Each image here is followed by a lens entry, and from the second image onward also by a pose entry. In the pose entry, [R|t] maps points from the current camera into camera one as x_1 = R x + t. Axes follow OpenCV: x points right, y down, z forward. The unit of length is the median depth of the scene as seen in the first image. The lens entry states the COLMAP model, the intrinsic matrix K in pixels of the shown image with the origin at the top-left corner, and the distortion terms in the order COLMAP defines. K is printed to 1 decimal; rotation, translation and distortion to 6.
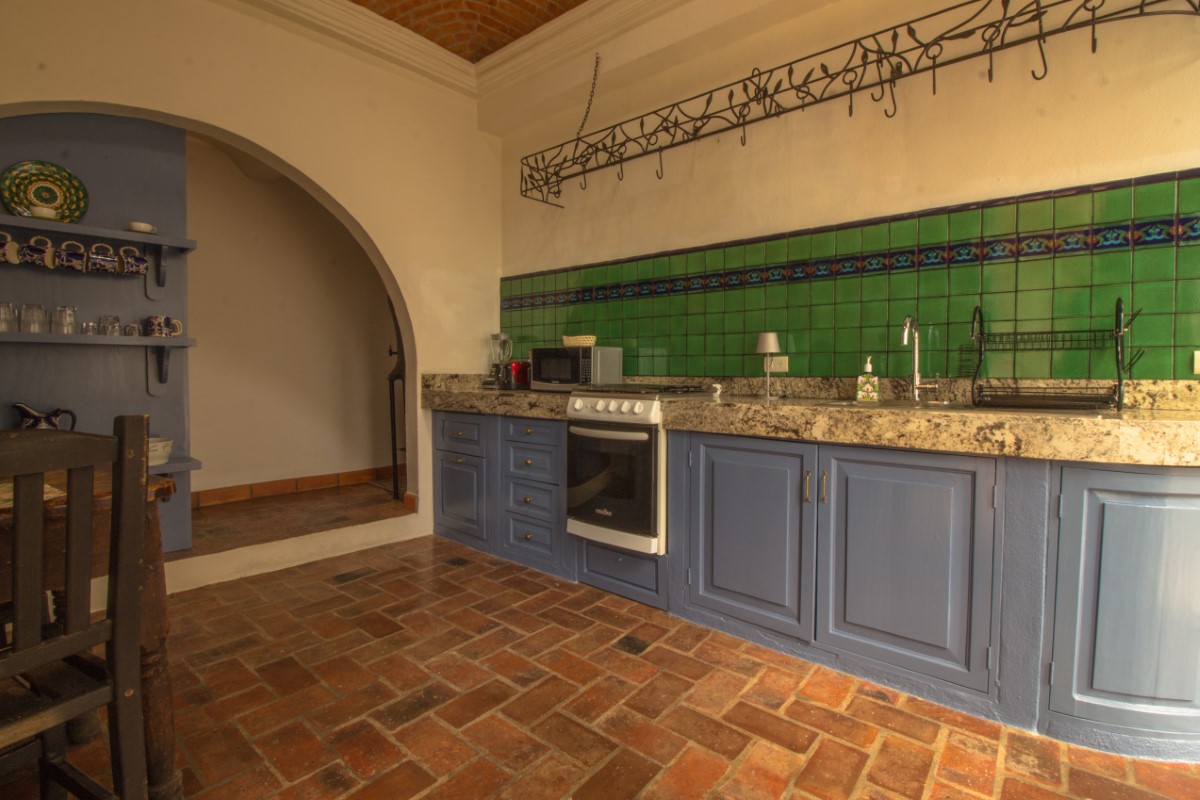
lens RADIAL K [[552.5, 0, 592.8], [0, 552.5, 394.0], [0, 0, 1]] dist [-0.008277, -0.003136]
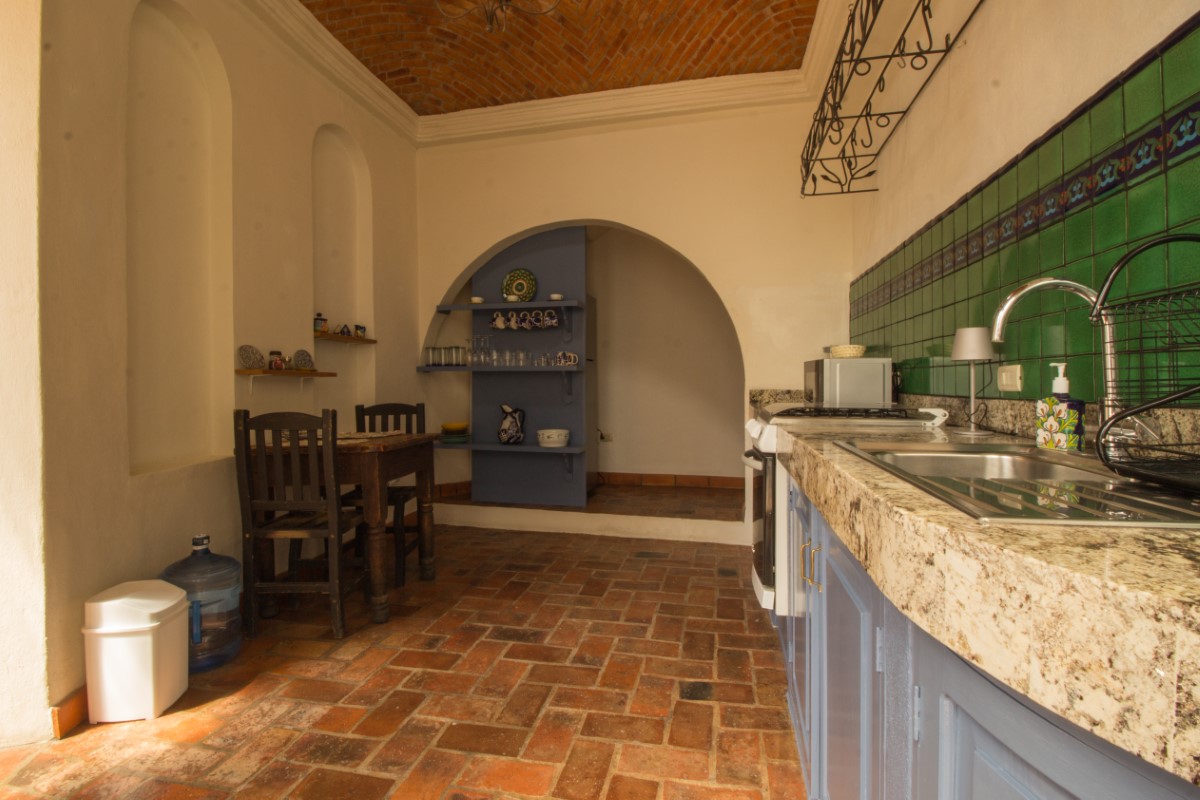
lens RADIAL K [[552.5, 0, 599.5], [0, 552.5, 393.7], [0, 0, 1]] dist [-0.008277, -0.003136]
pose [[0.491205, 0.012542, -0.870954, 0.778627], [-0.033704, 0.999421, -0.004616, -0.024344], [0.870392, 0.031622, 0.491343, 0.401339]]
